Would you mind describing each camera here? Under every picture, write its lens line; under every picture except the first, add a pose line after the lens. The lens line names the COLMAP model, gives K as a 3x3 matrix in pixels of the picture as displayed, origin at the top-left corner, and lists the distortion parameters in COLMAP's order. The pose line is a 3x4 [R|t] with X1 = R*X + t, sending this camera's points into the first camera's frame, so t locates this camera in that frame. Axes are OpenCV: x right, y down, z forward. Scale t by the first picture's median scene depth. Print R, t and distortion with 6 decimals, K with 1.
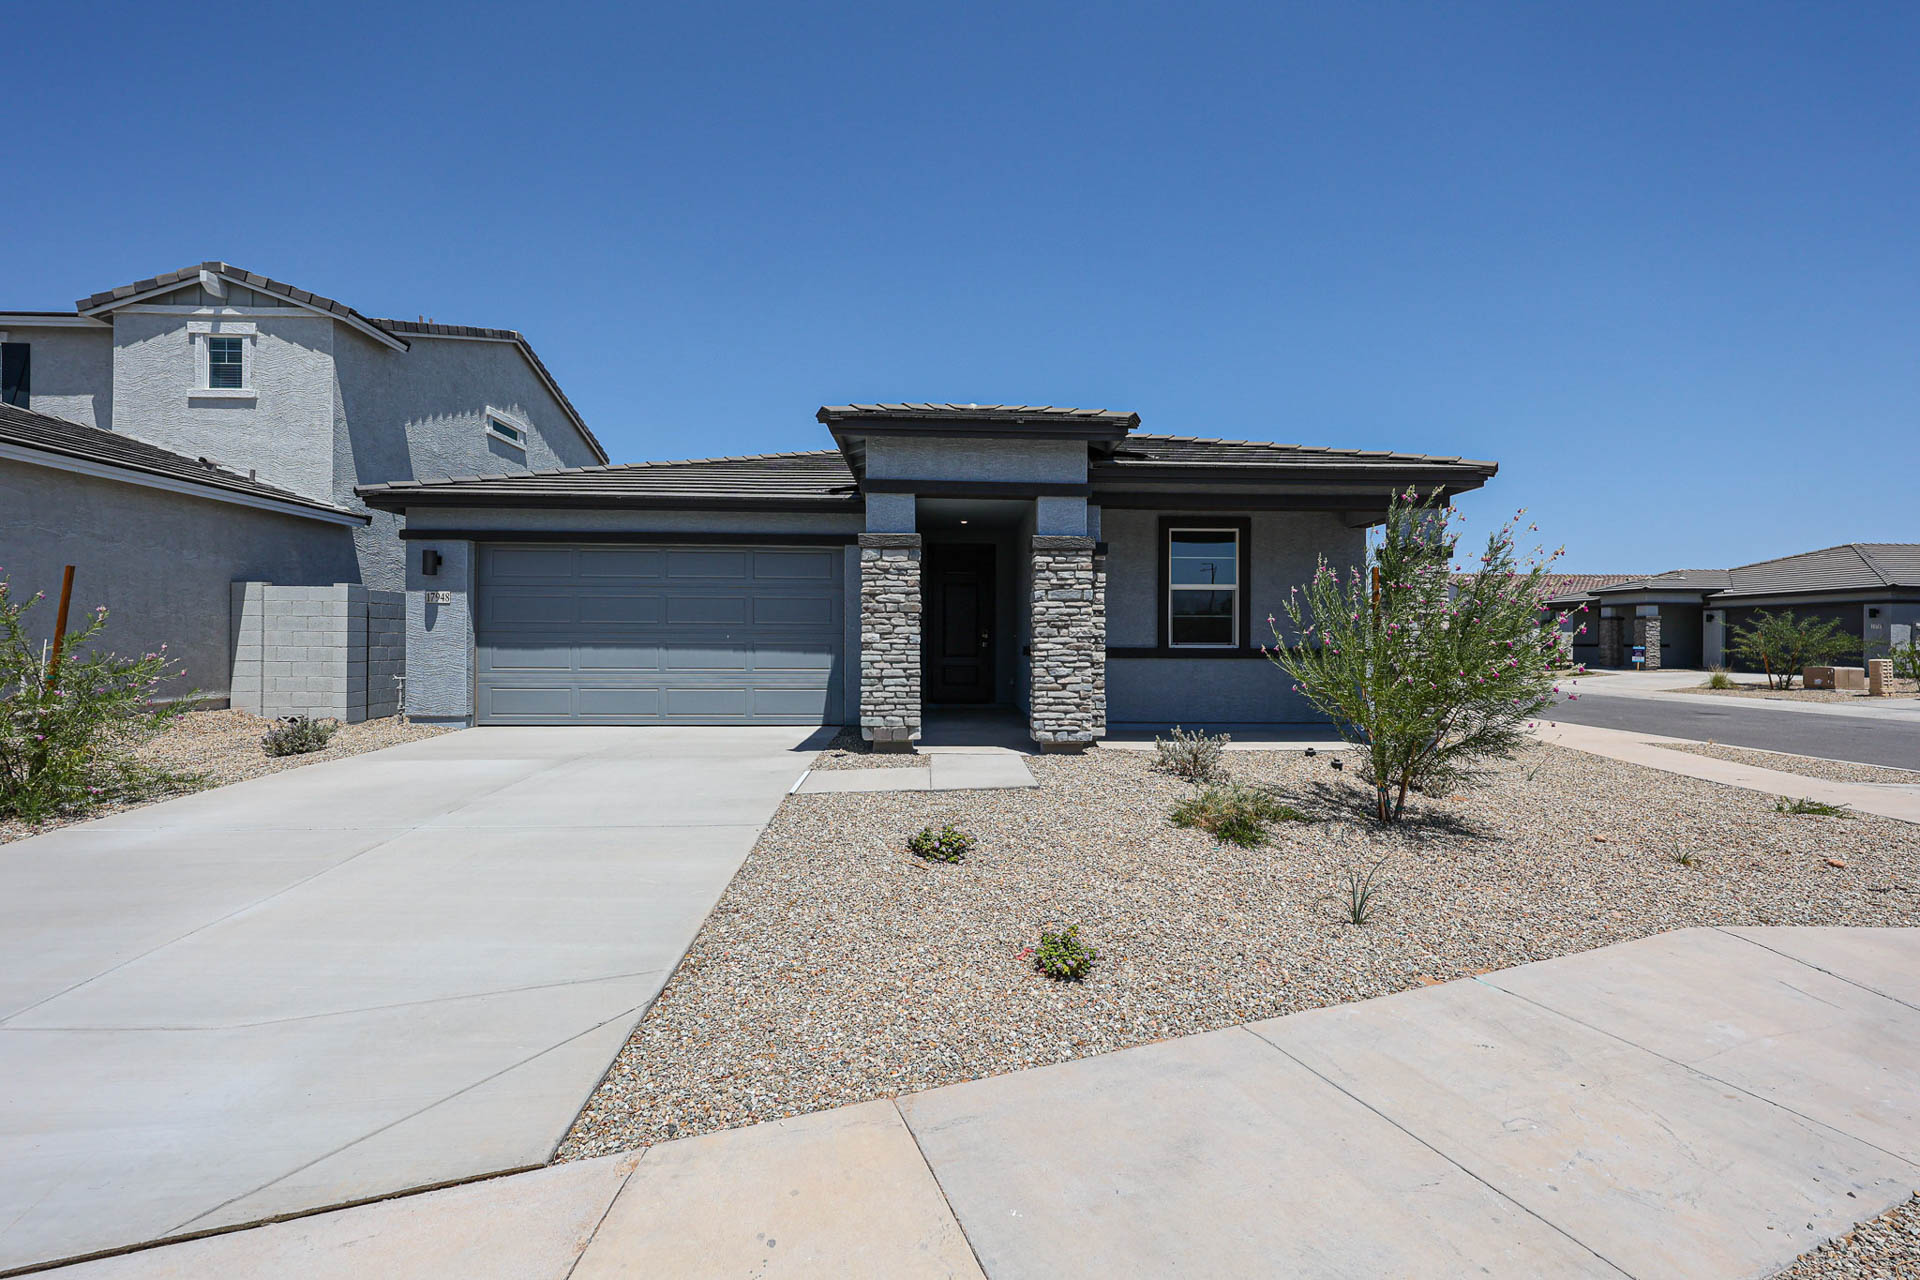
lens RADIAL K [[712.0, 0, 951.4], [0, 712.0, 639.3], [0, 0, 1]] dist [0.000153, 0.000056]
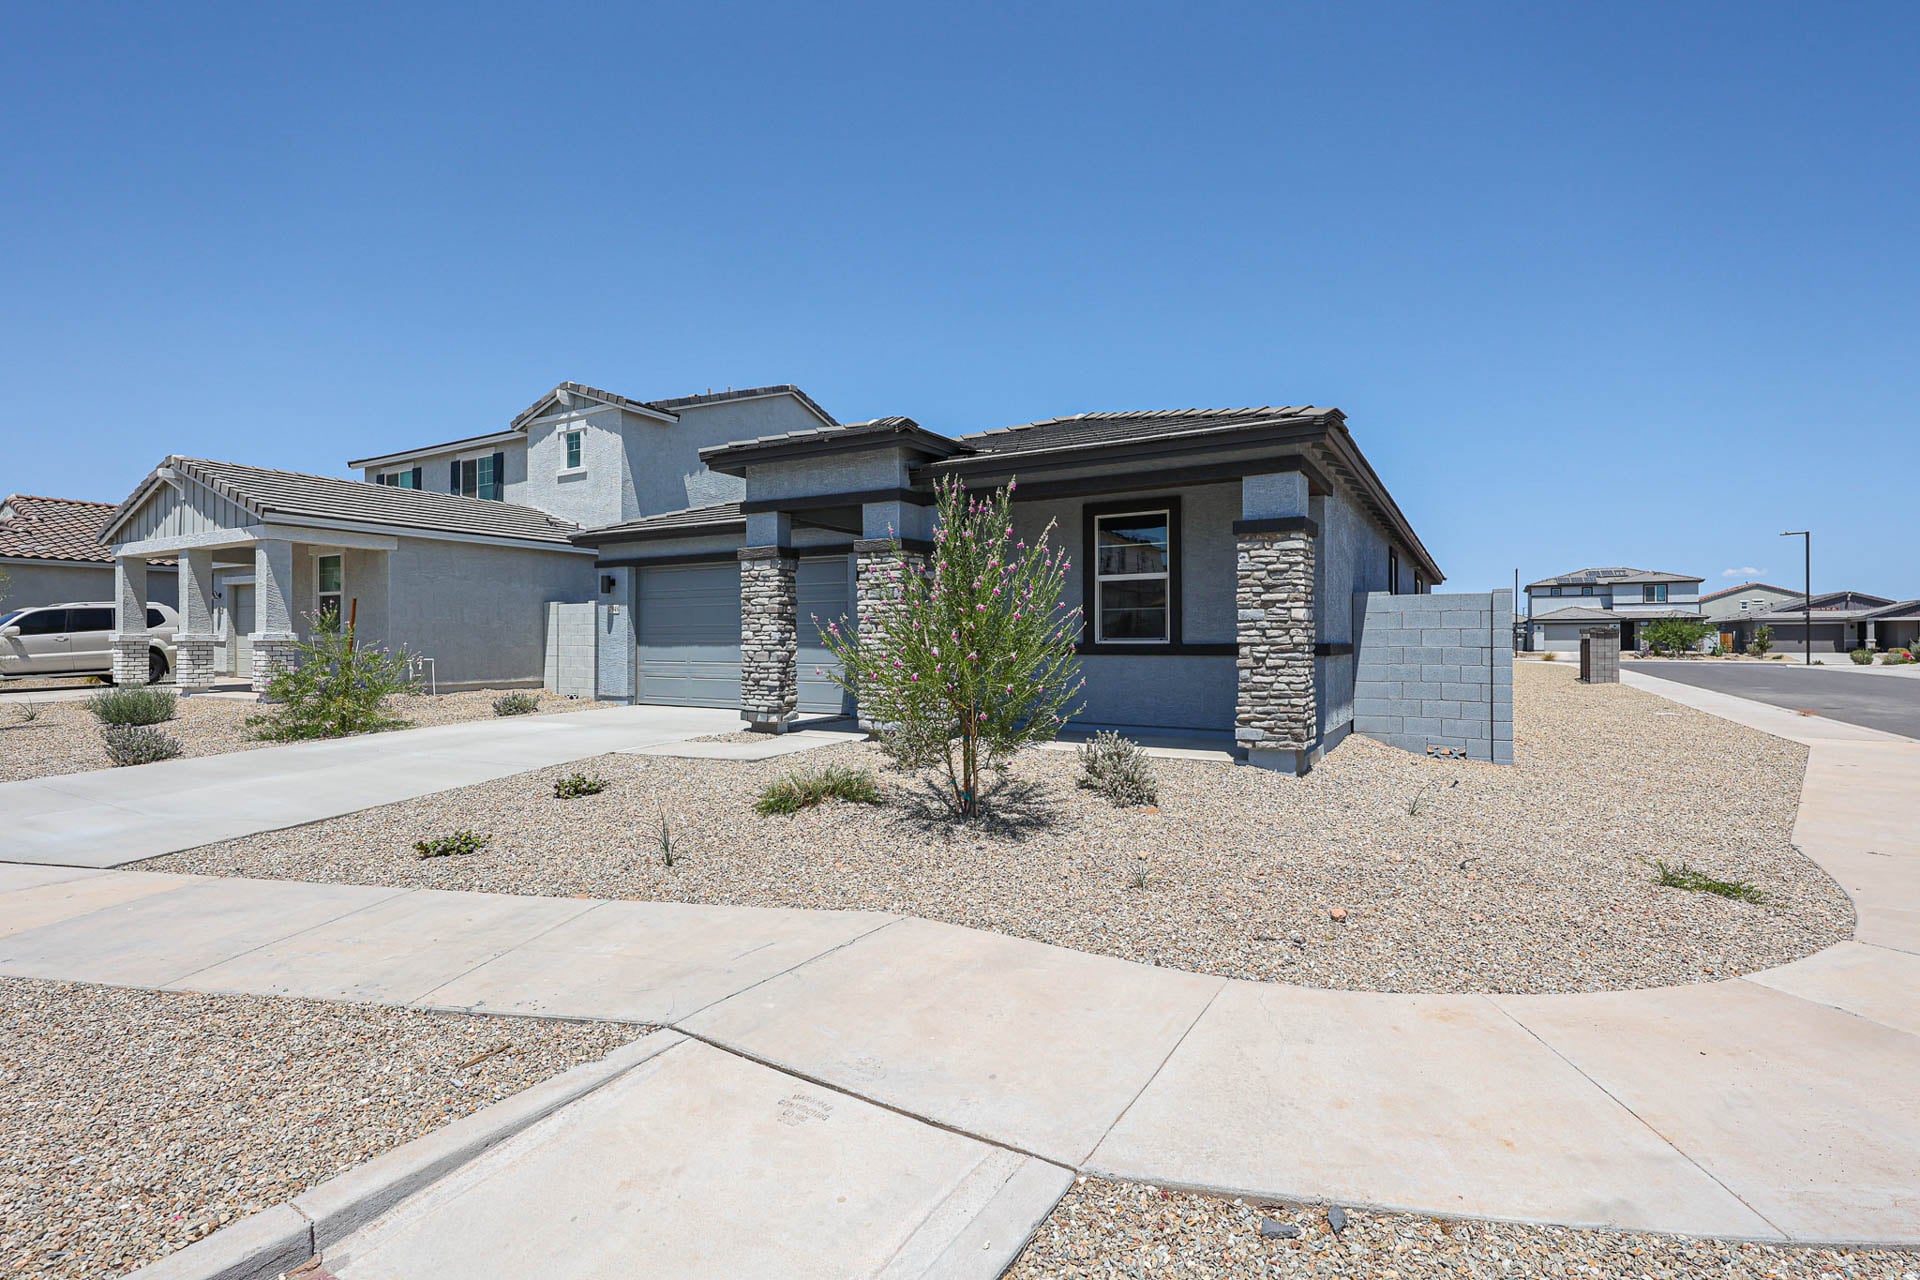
lens RADIAL K [[758.3, 0, 960.0], [0, 758.3, 640.0], [0, 0, 1]] dist [0.002001, -0.000273]
pose [[0.876880, -0.006252, -0.480669, 0.586409], [0.005585, 0.999980, -0.002818, 0.008337], [0.480678, -0.000213, 0.876897, 0.040033]]
